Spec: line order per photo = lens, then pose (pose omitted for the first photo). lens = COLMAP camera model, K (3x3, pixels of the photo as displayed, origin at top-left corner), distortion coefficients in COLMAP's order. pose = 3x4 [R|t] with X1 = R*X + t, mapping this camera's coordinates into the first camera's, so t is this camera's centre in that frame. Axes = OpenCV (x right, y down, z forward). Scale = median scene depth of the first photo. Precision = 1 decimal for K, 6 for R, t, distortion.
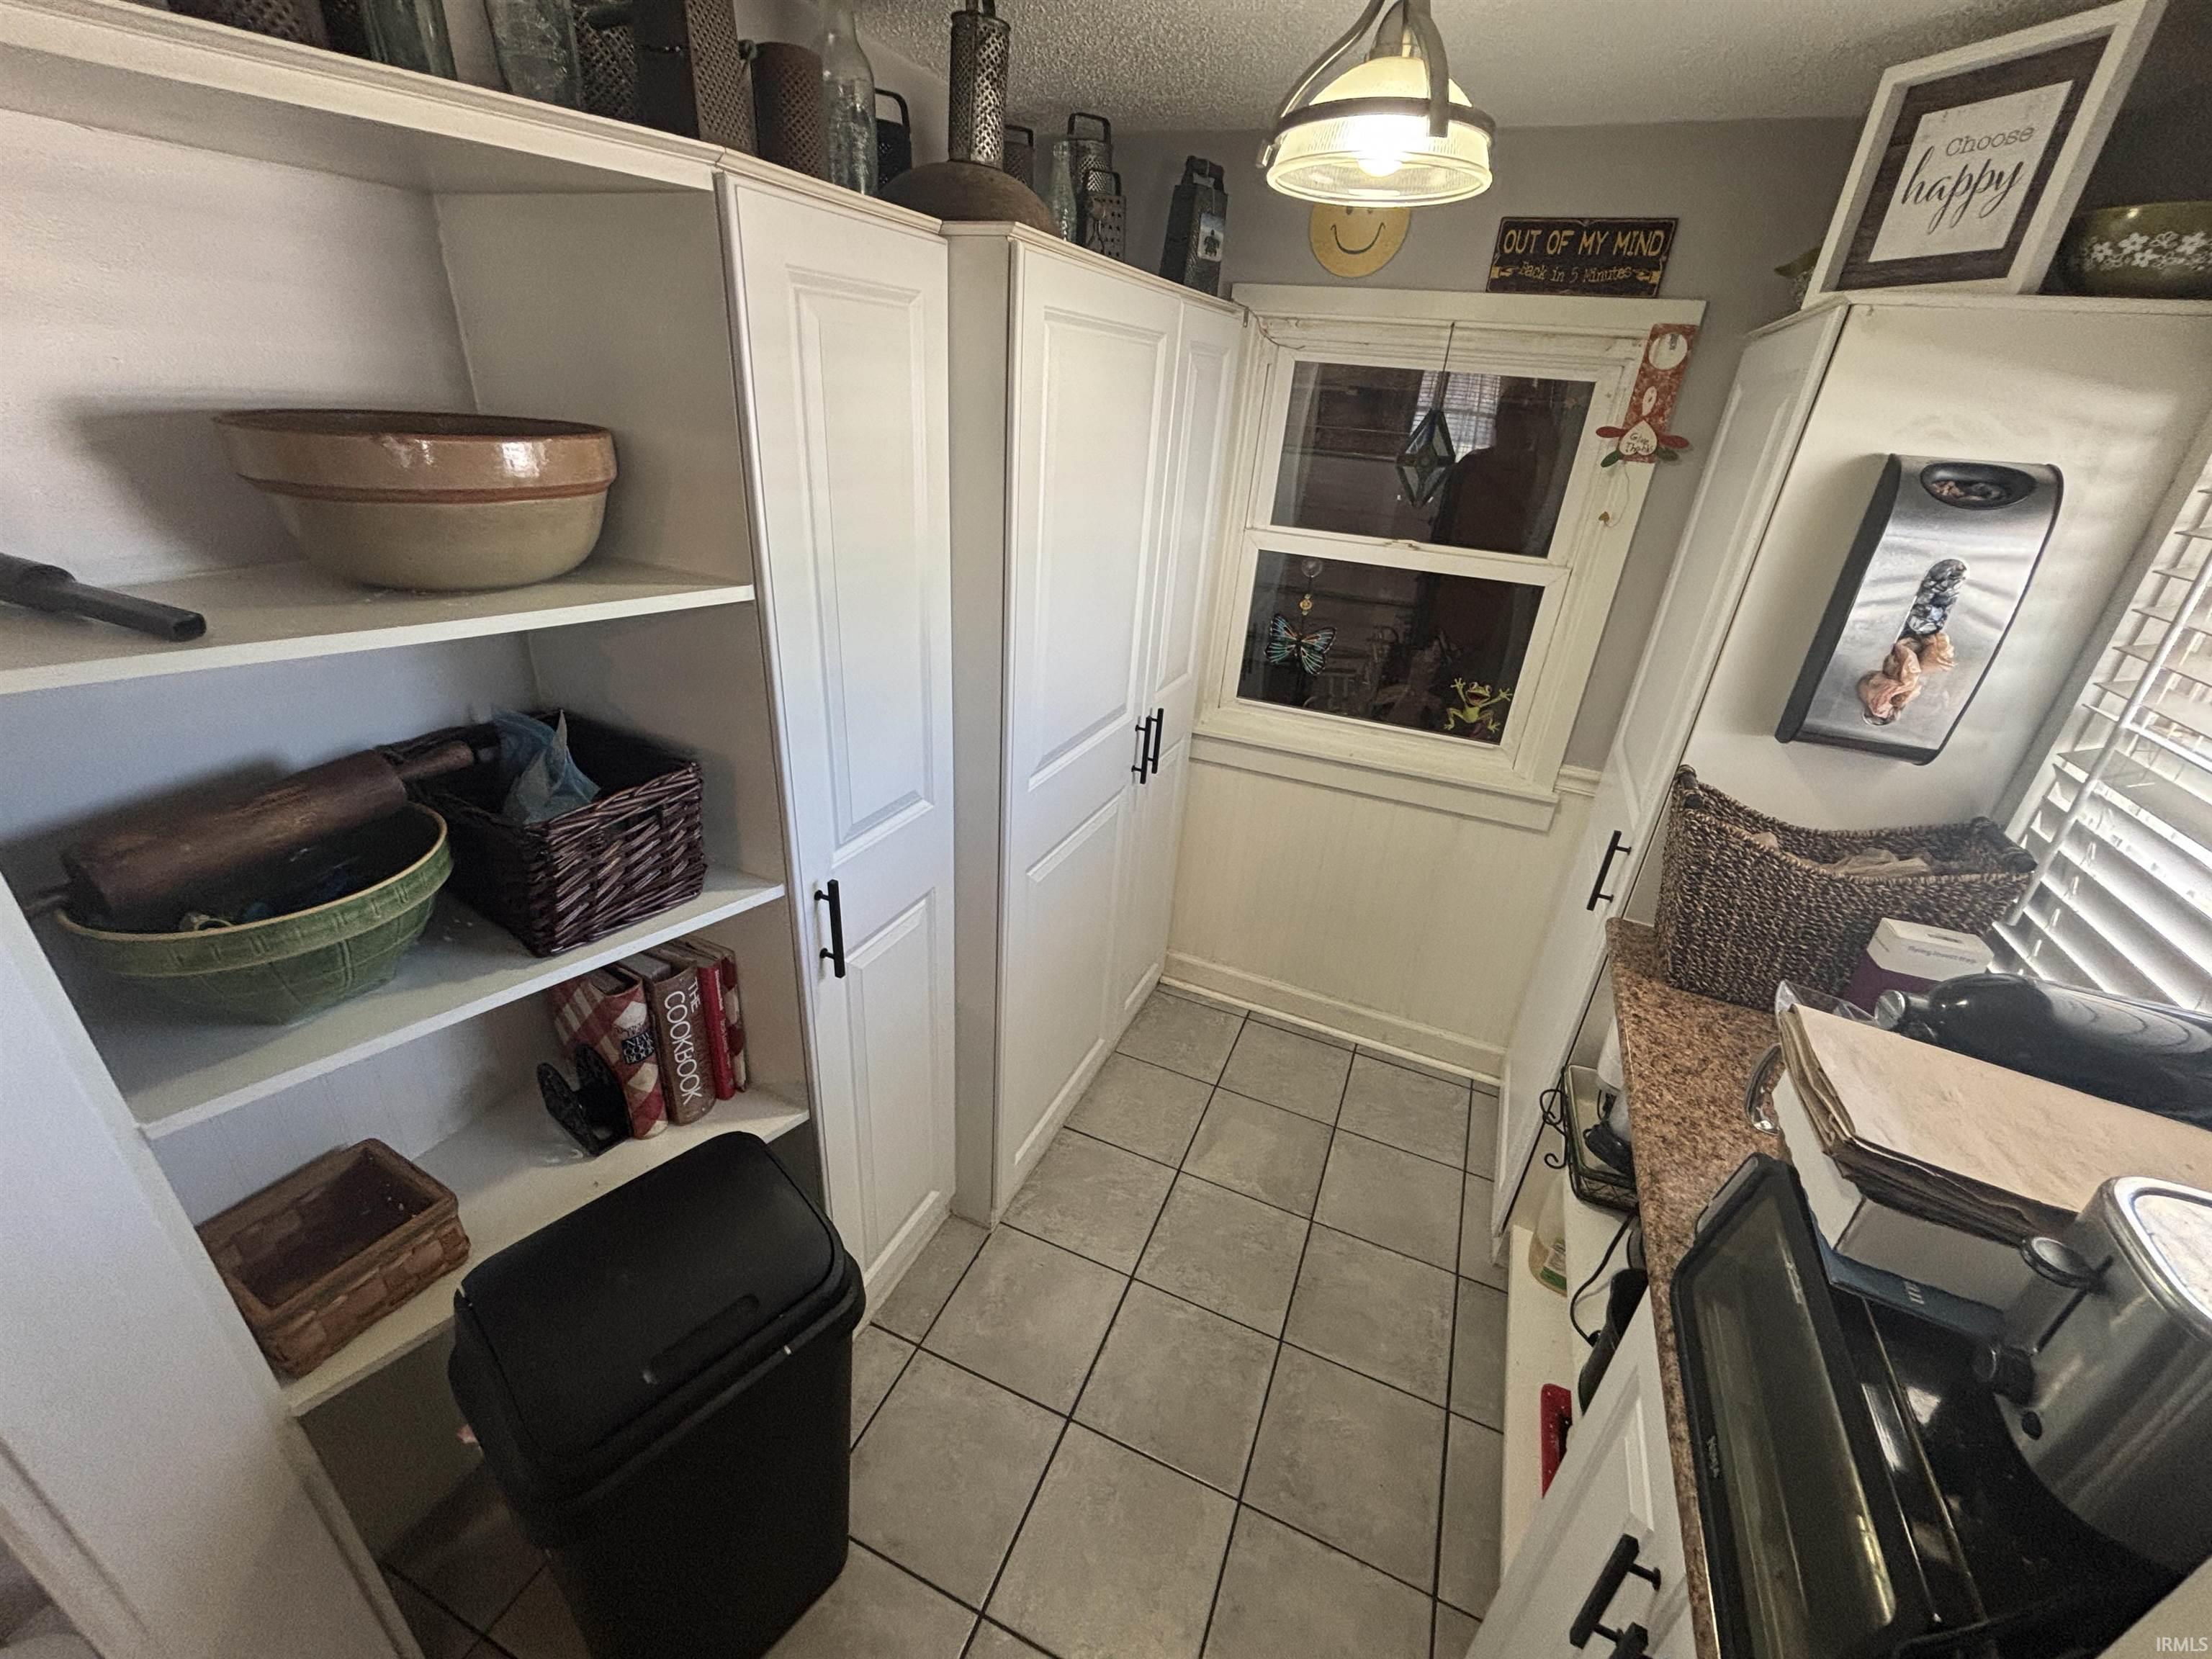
lens RADIAL K [[898.7, 0, 1109.1], [0, 898.7, 824.8], [0, 0, 1]] dist [-0.003037, 0.001351]
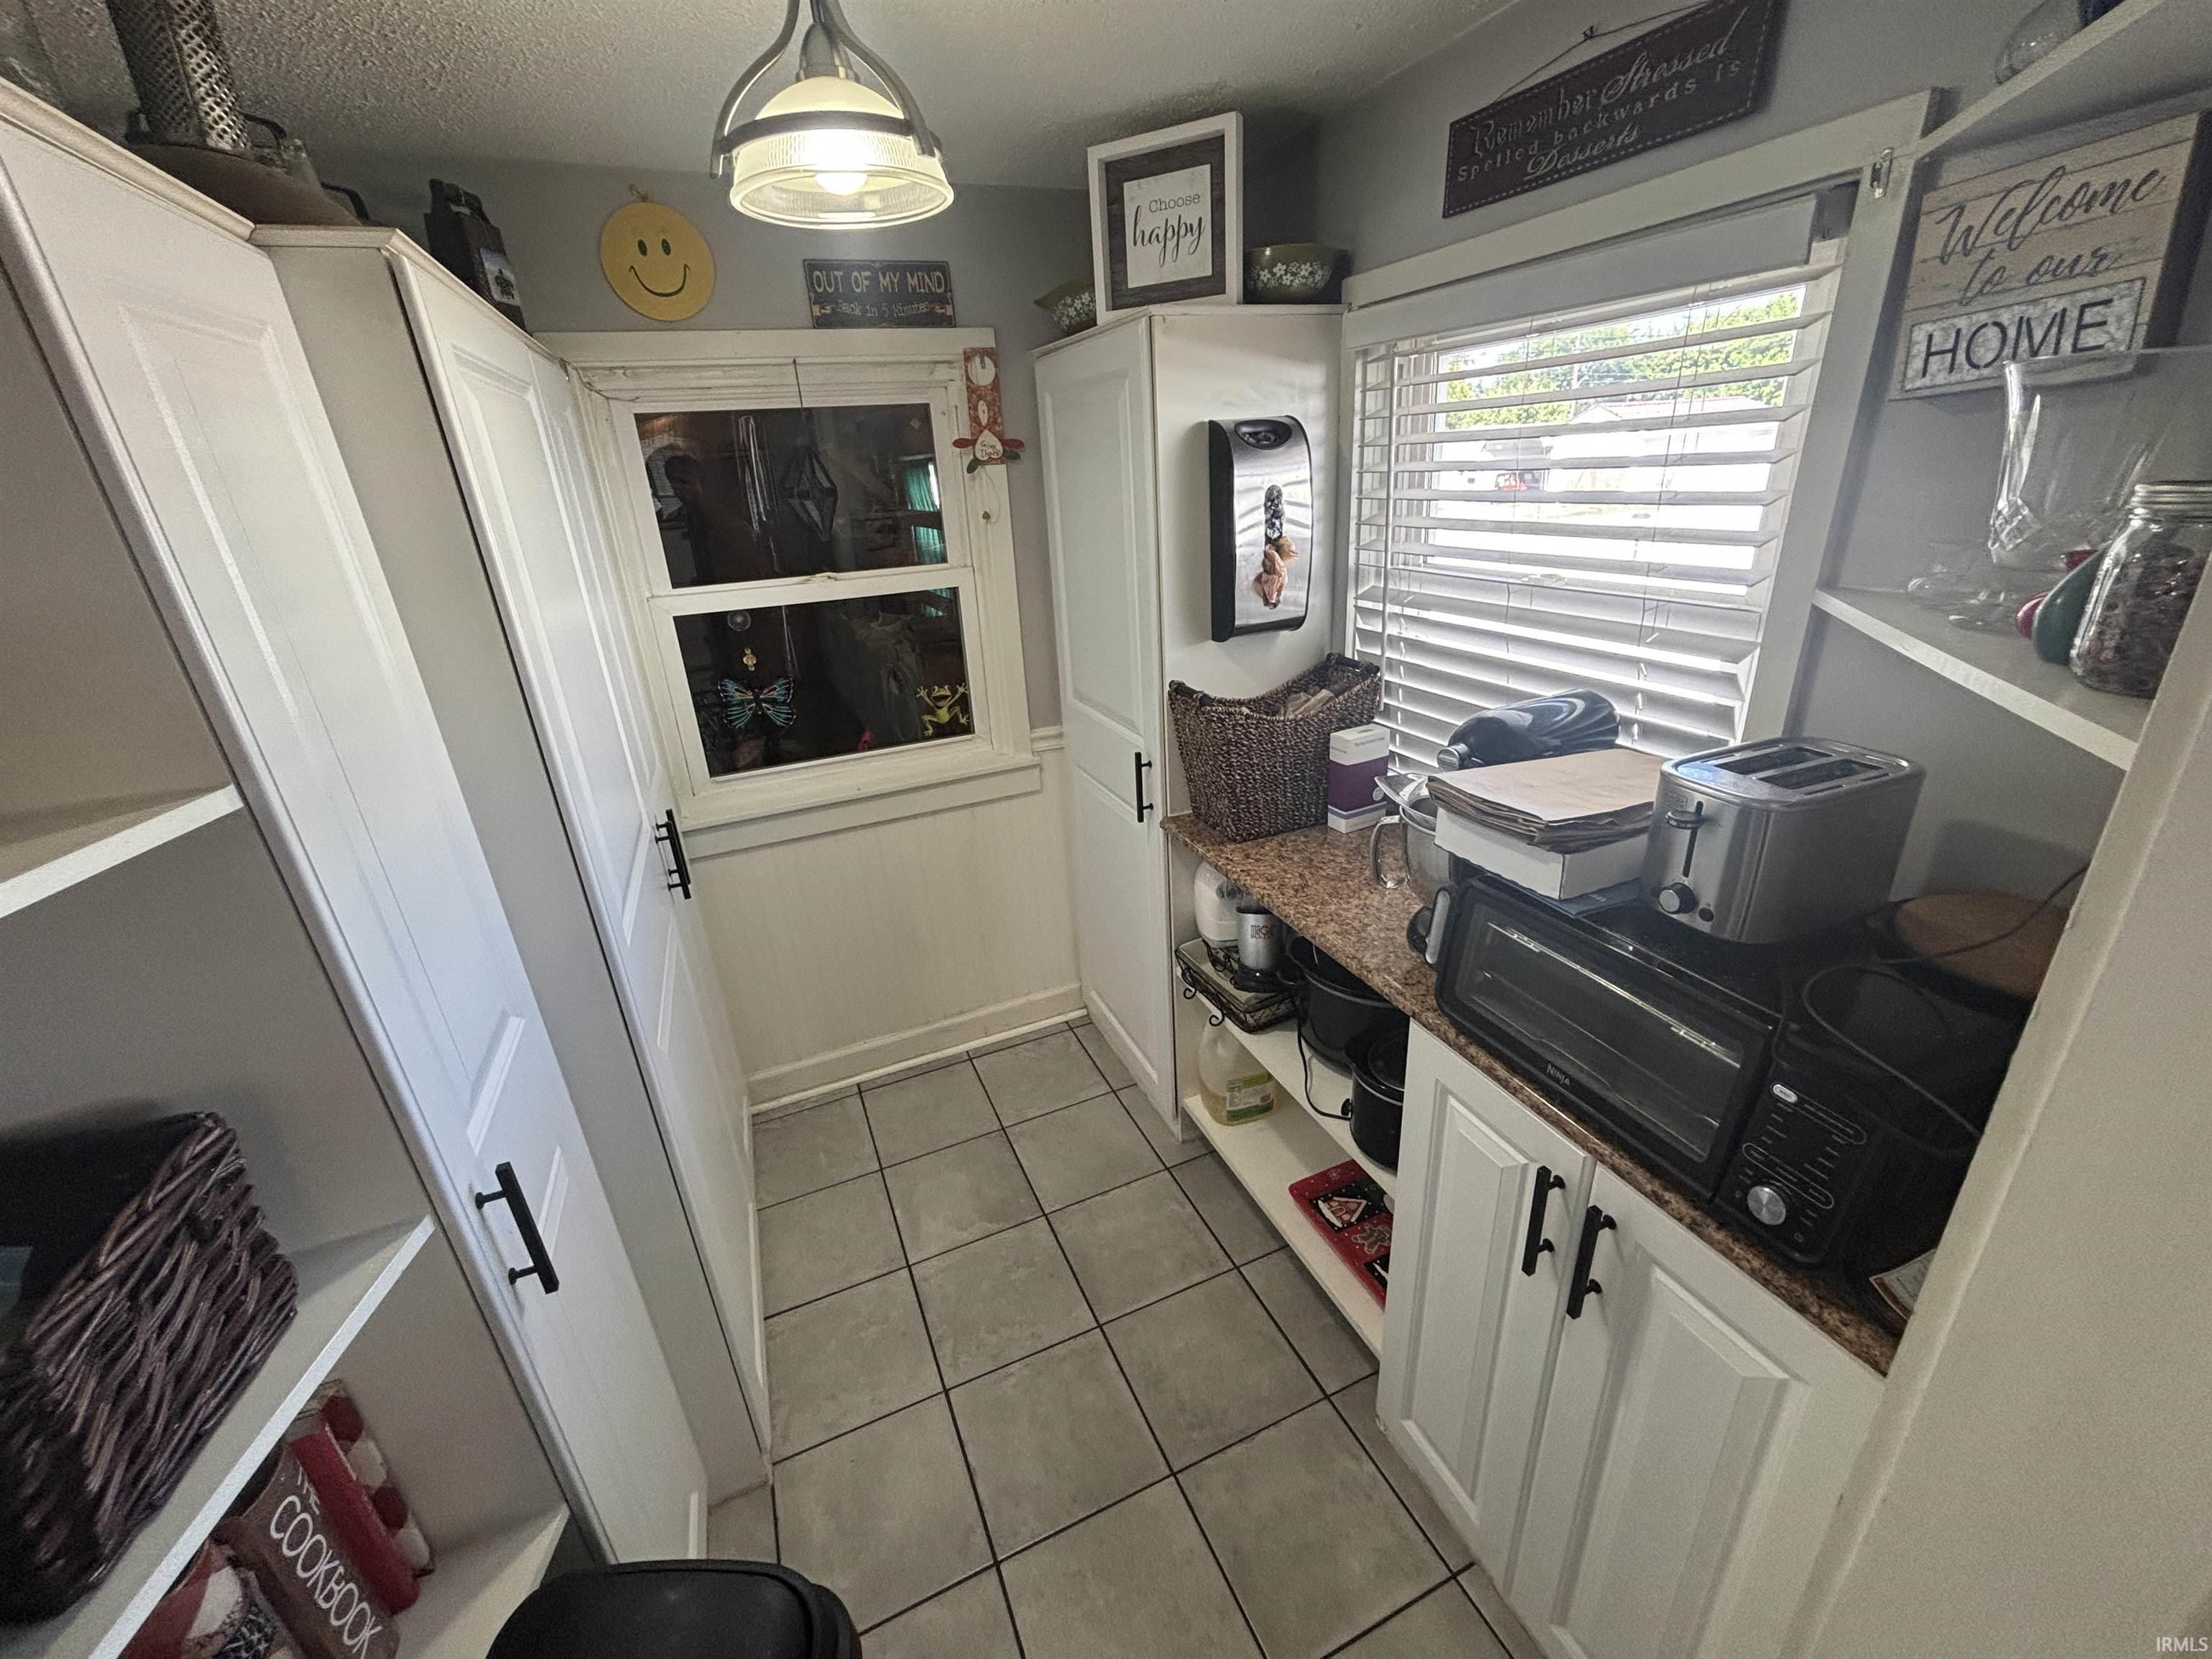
lens RADIAL K [[898.7, 0, 1090.6], [0, 898.7, 827.8], [0, 0, 1]] dist [-0.003037, 0.001351]
pose [[0.683325, -0.375157, 0.626358, -0.307103], [0.409615, 0.907144, 0.096464, -0.048891], [-0.604386, 0.190650, 0.773544, 0.145670]]
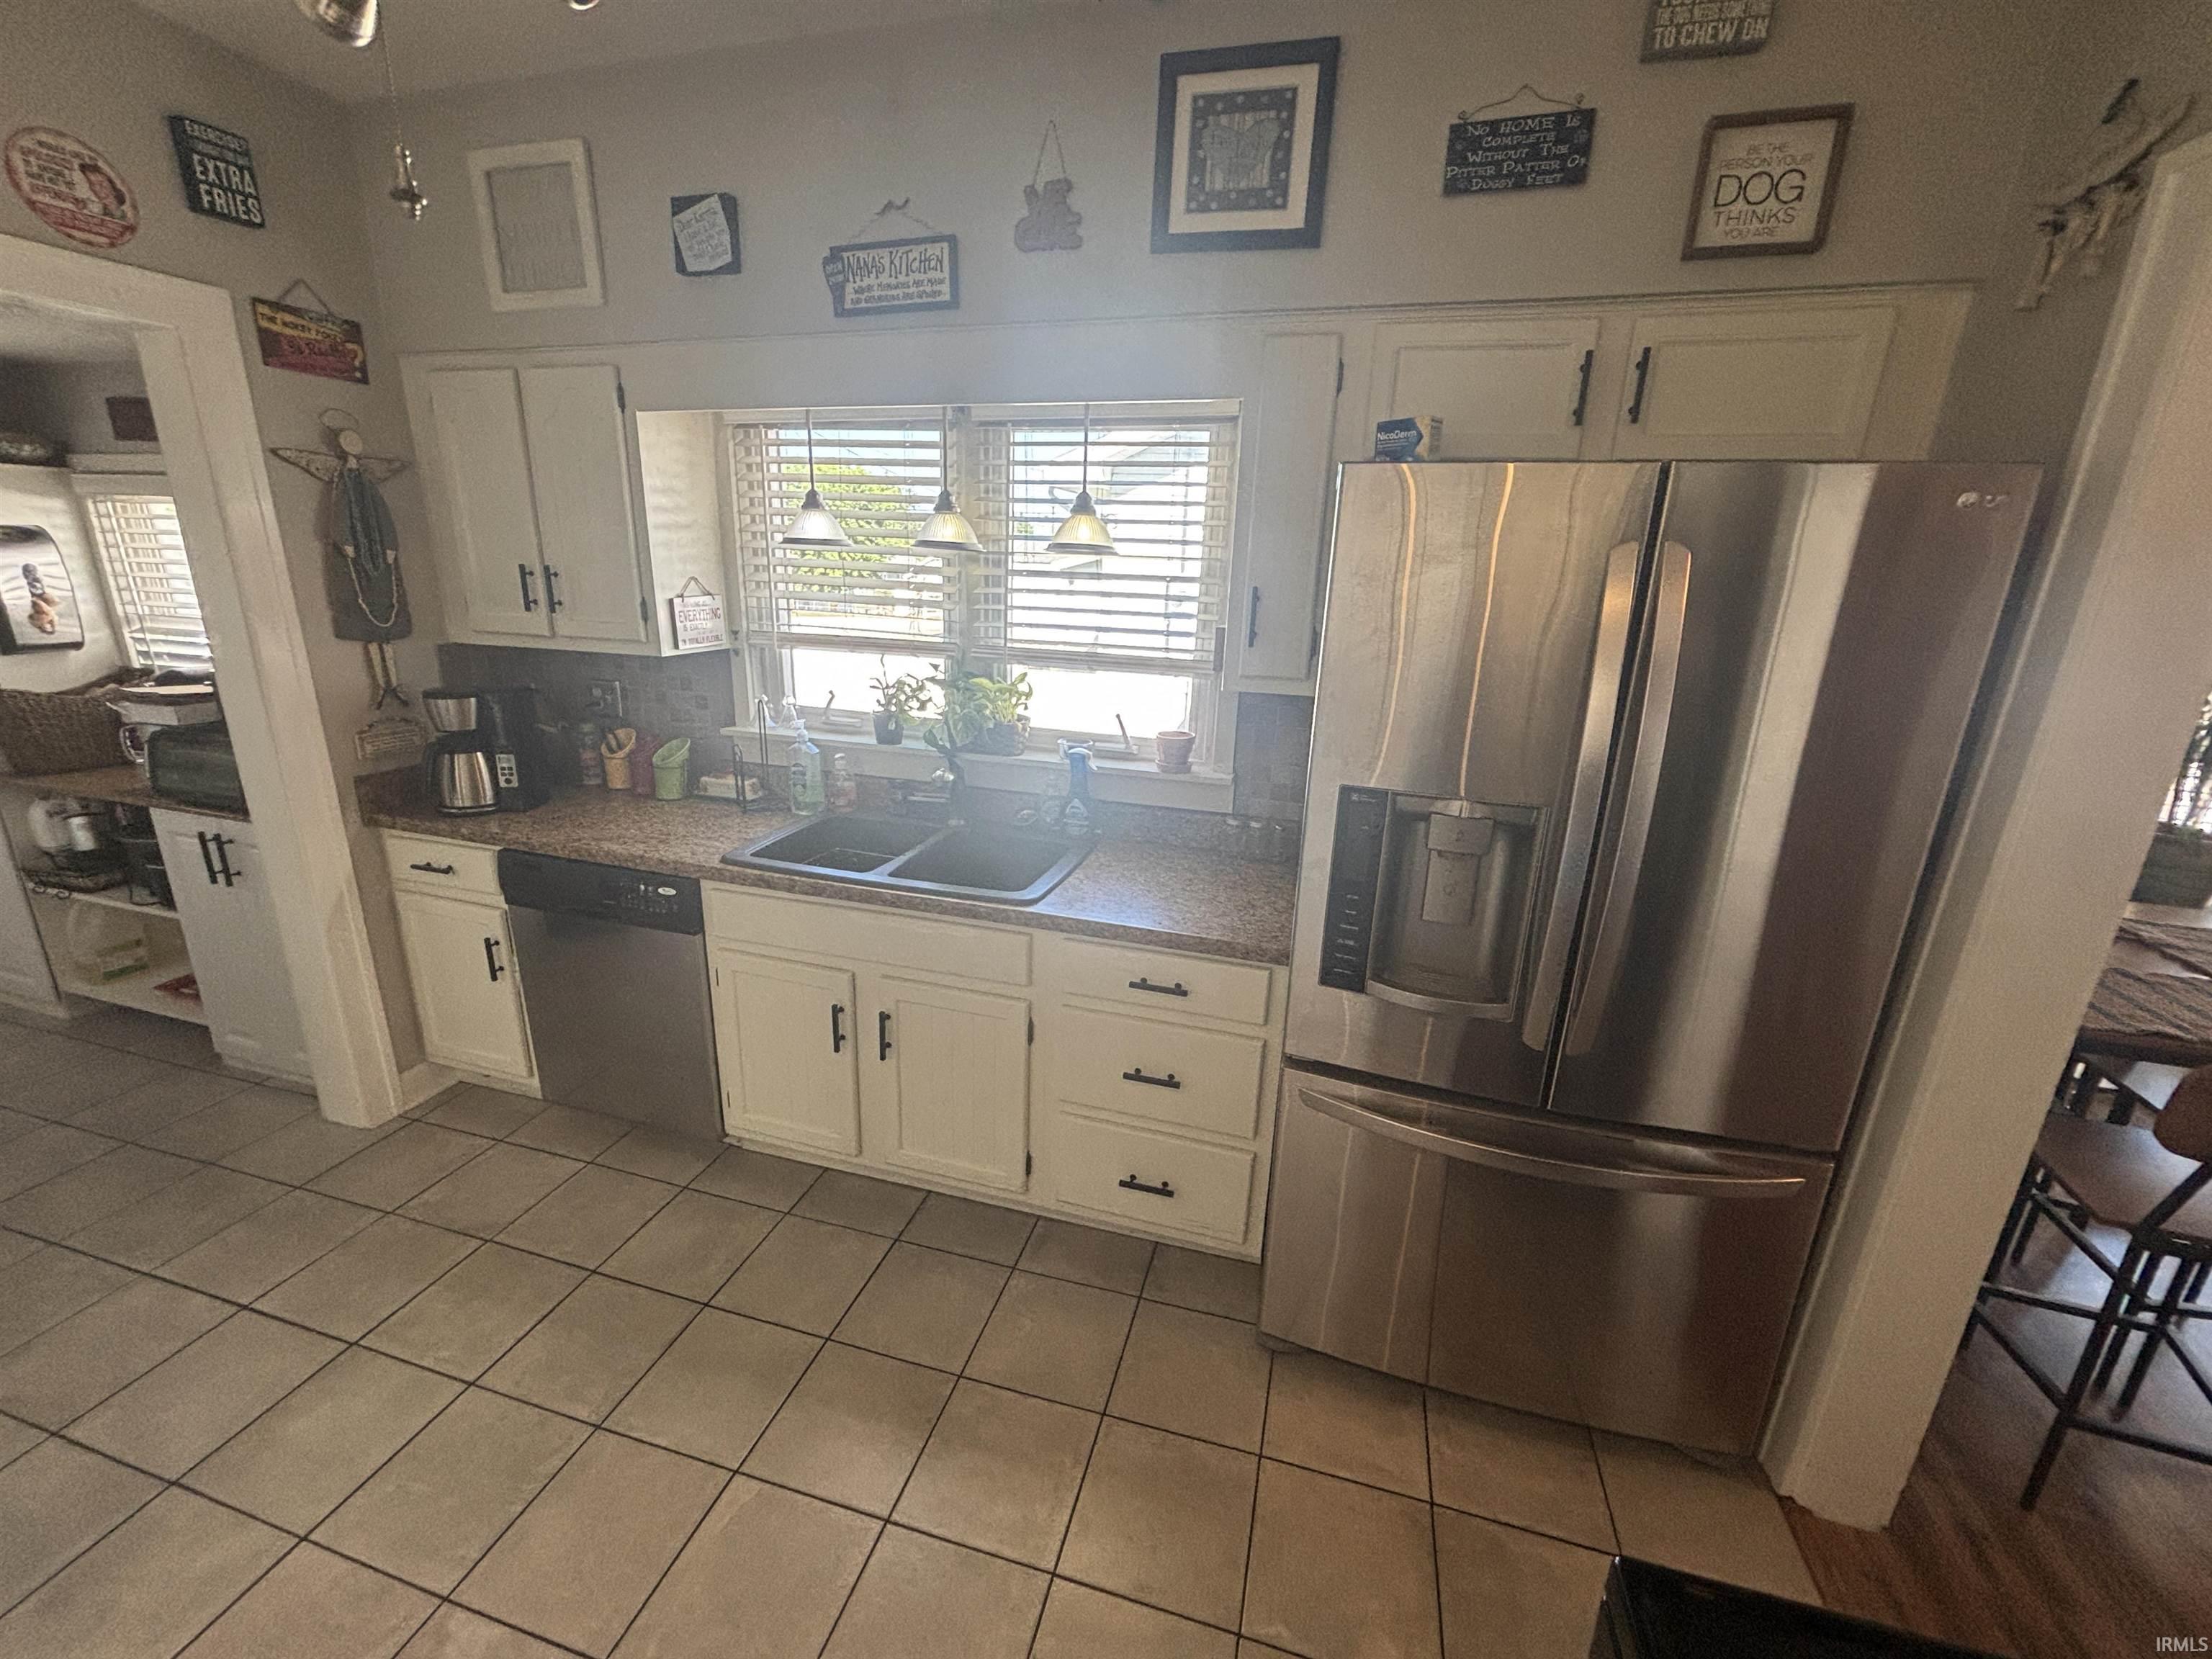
lens RADIAL K [[898.7, 0, 1091.7], [0, 898.7, 823.4], [0, 0, 1]] dist [-0.003037, 0.001351]
pose [[-0.131347, -0.341828, 0.930538, -1.691134], [0.392030, 0.844245, 0.365464, 0.470322], [-0.910528, 0.412801, 0.023118, -1.214097]]
